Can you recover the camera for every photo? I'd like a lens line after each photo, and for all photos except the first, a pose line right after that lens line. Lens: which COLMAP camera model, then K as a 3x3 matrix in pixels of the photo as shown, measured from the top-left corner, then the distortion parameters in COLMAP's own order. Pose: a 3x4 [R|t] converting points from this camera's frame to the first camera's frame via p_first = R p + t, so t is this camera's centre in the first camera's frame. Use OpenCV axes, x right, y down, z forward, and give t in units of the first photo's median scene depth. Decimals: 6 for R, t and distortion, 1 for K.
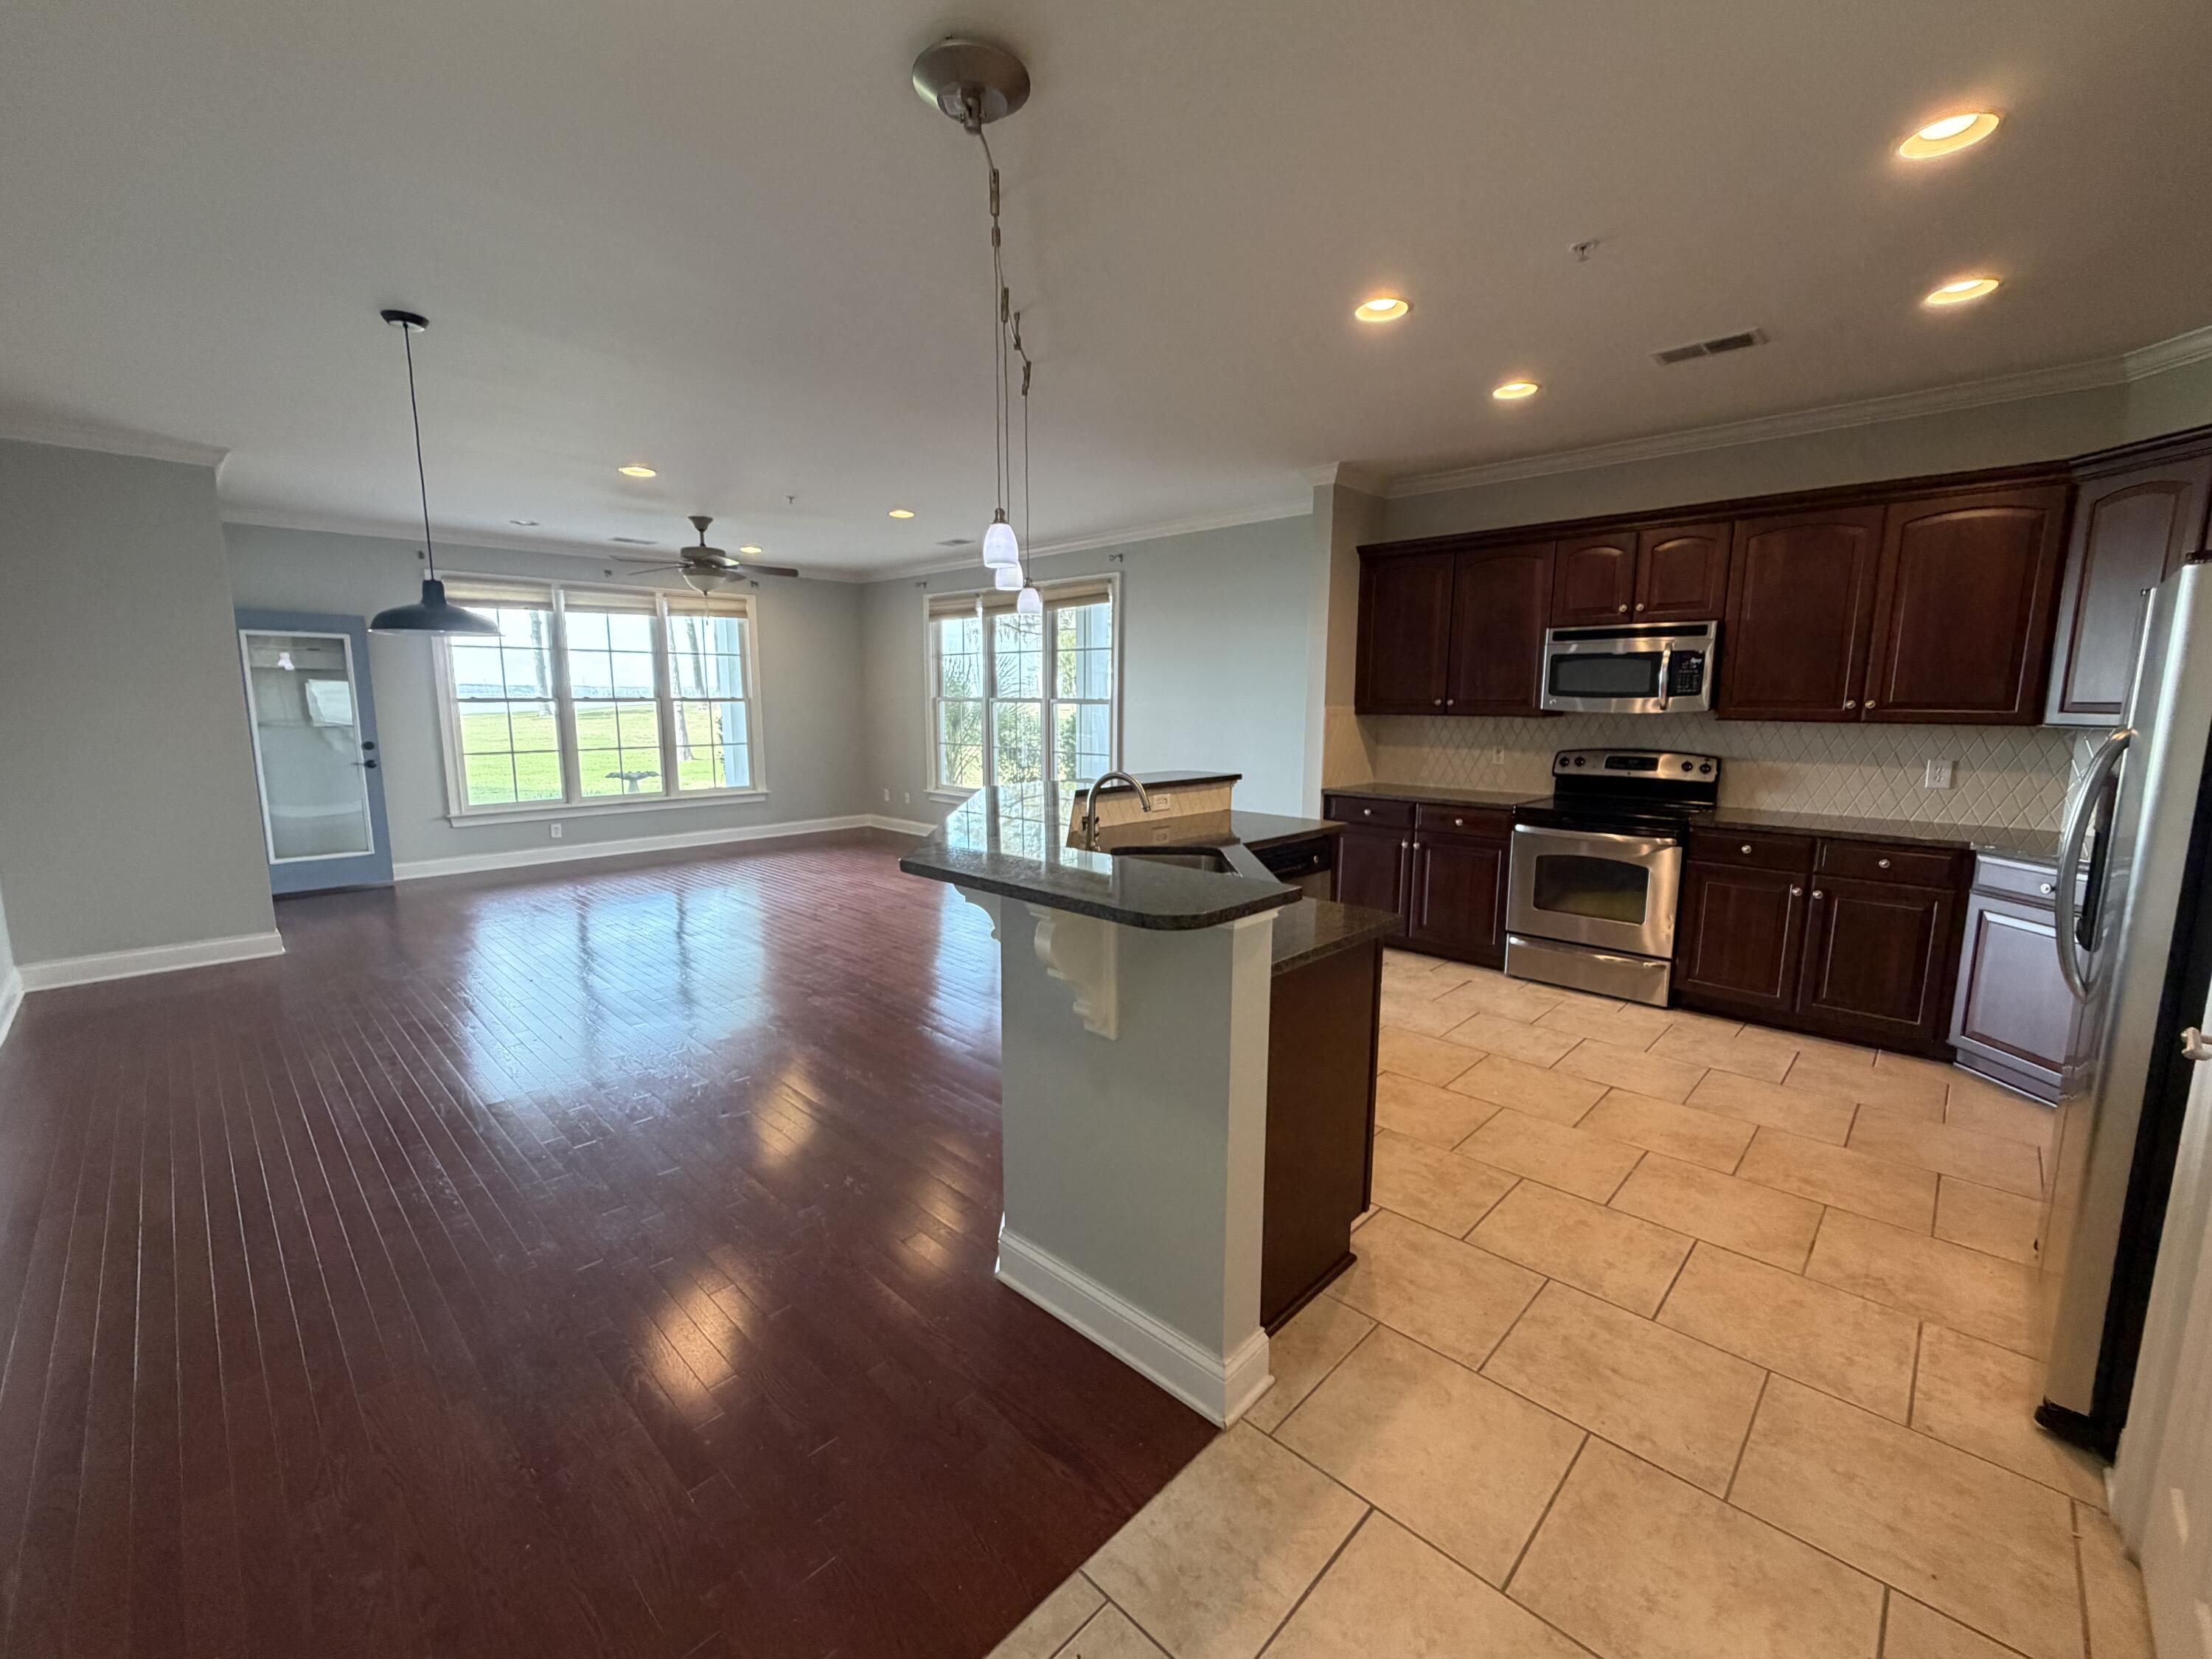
lens RADIAL K [[909.7, 0, 1106.0], [0, 909.7, 829.5], [0, 0, 1]] dist [0.001491, 0.000126]
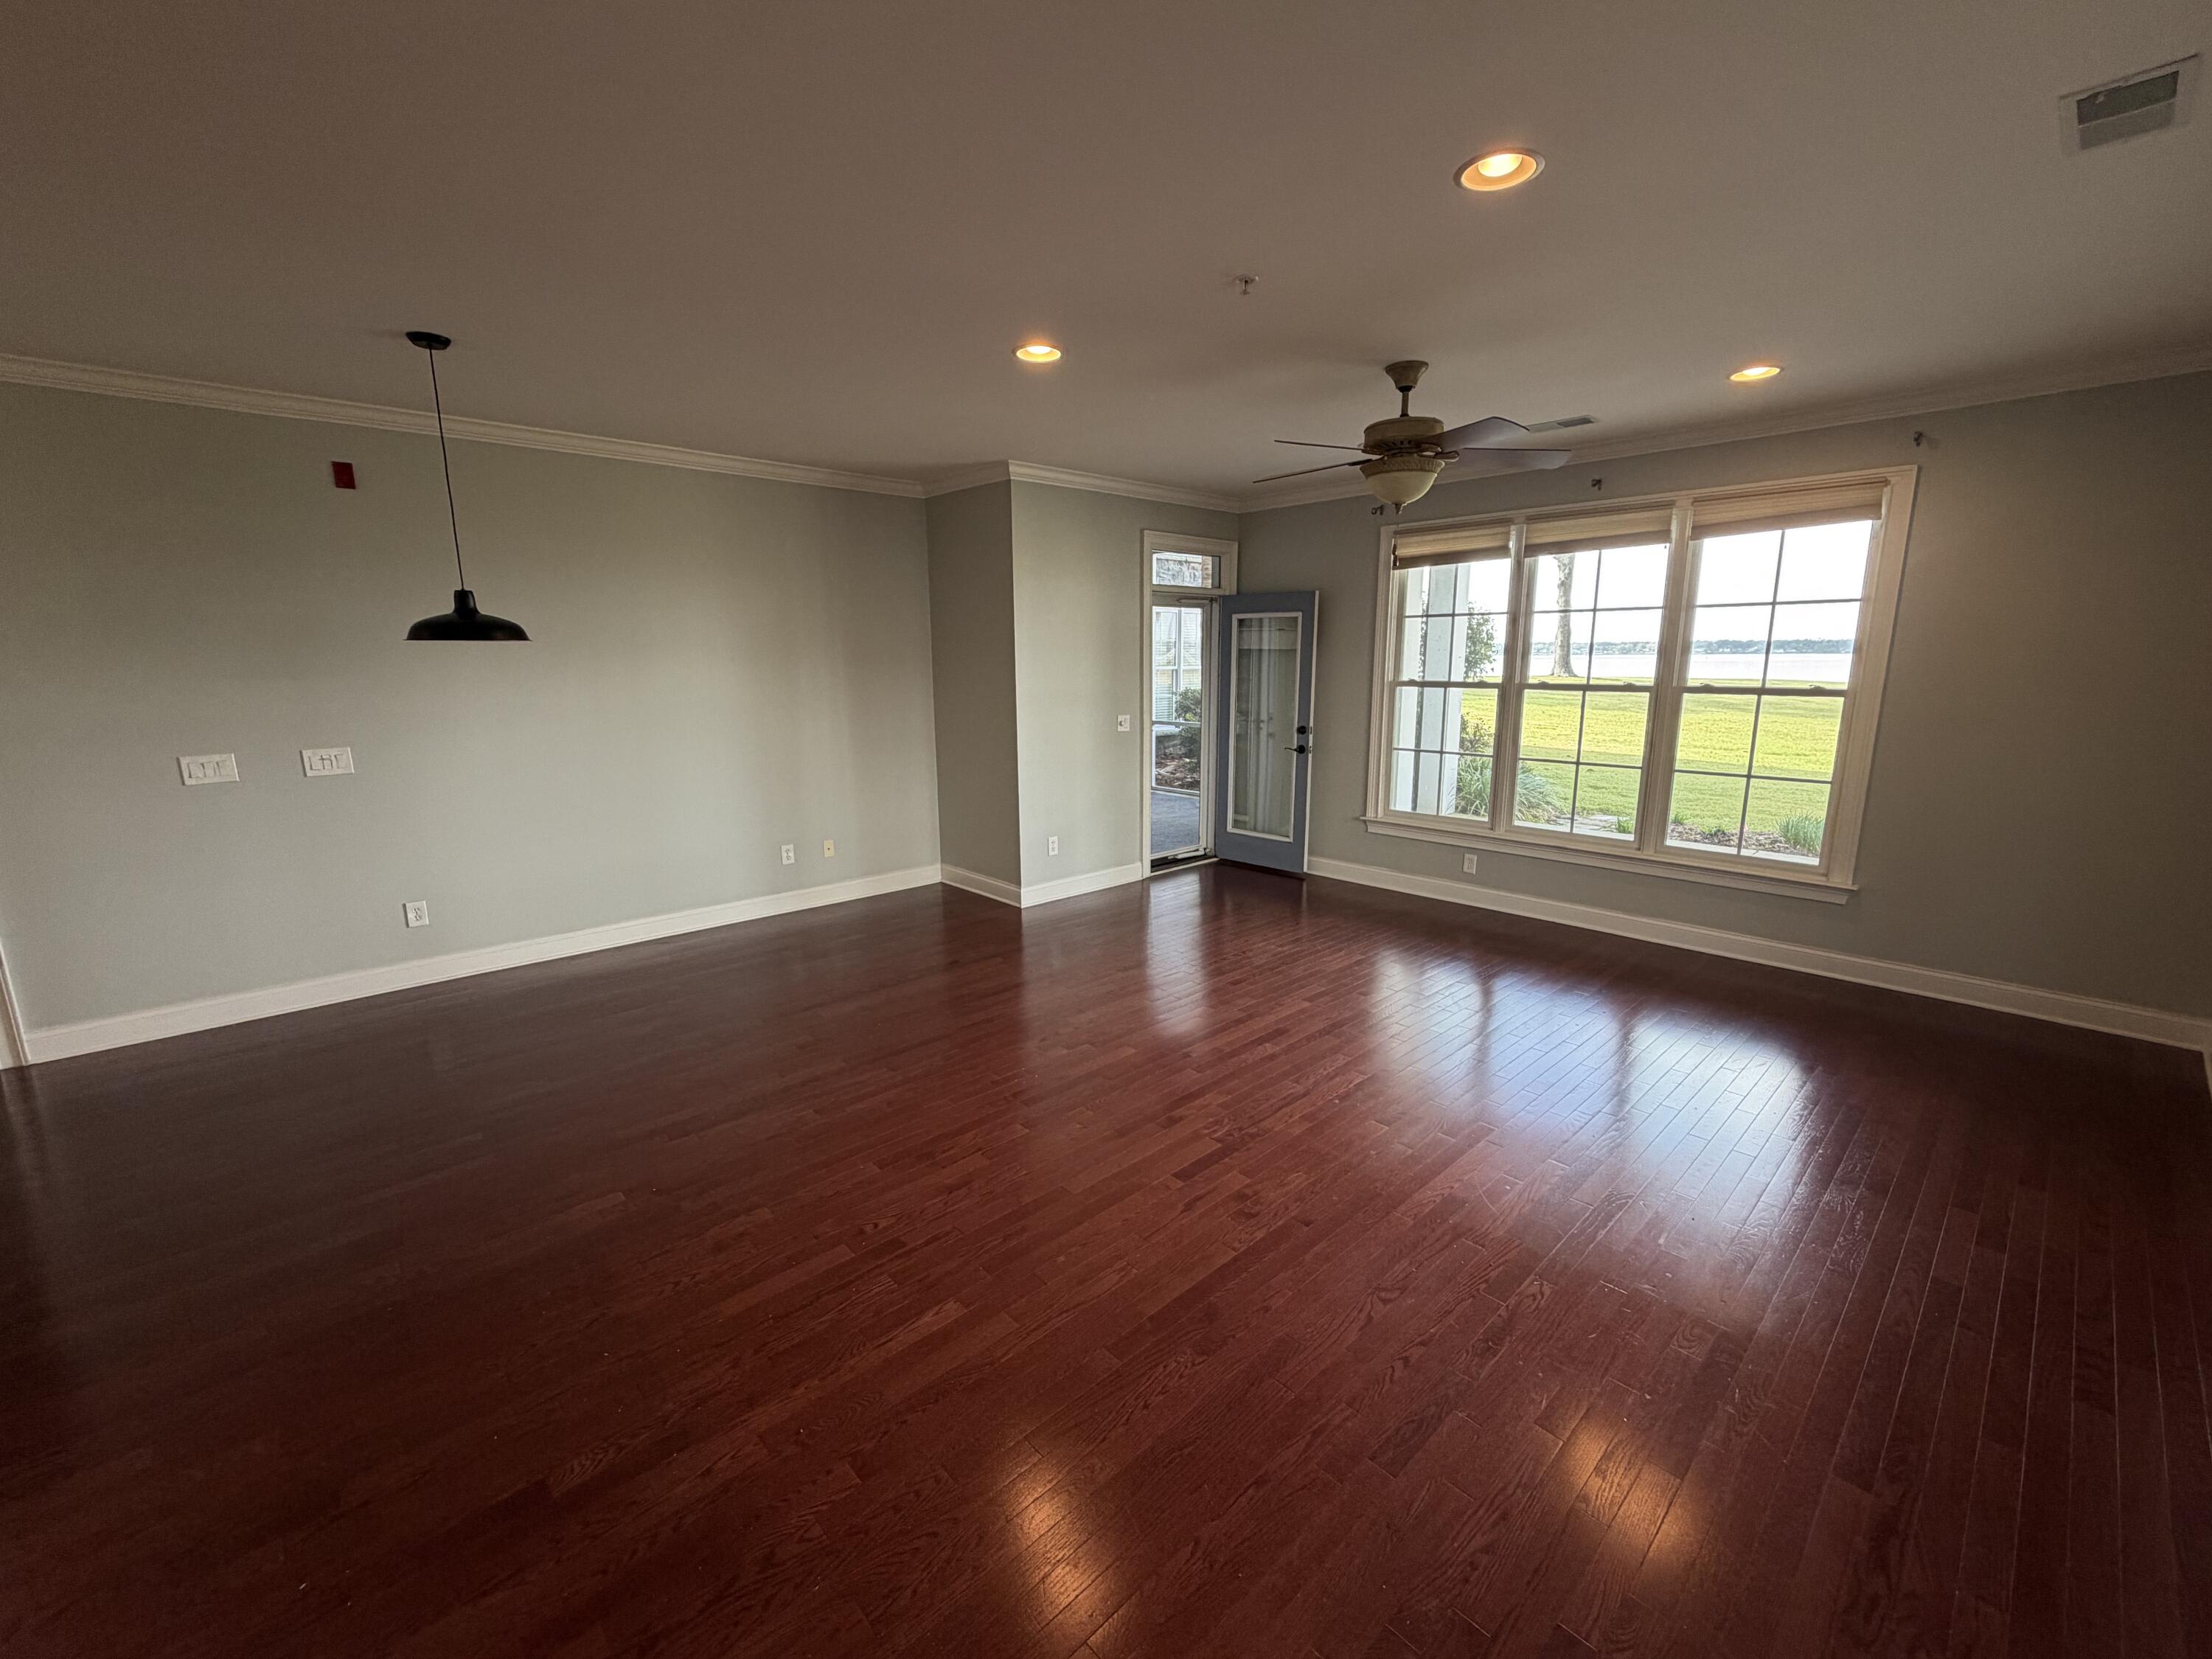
lens RADIAL K [[909.7, 0, 1106.0], [0, 909.7, 829.5], [0, 0, 1]] dist [0.001491, 0.000126]
pose [[-0.028128, 0.189314, -0.981514, 0.130319], [-0.142389, 0.971130, 0.191392, -0.135383], [0.989411, 0.145140, -0.000359, 0.770049]]
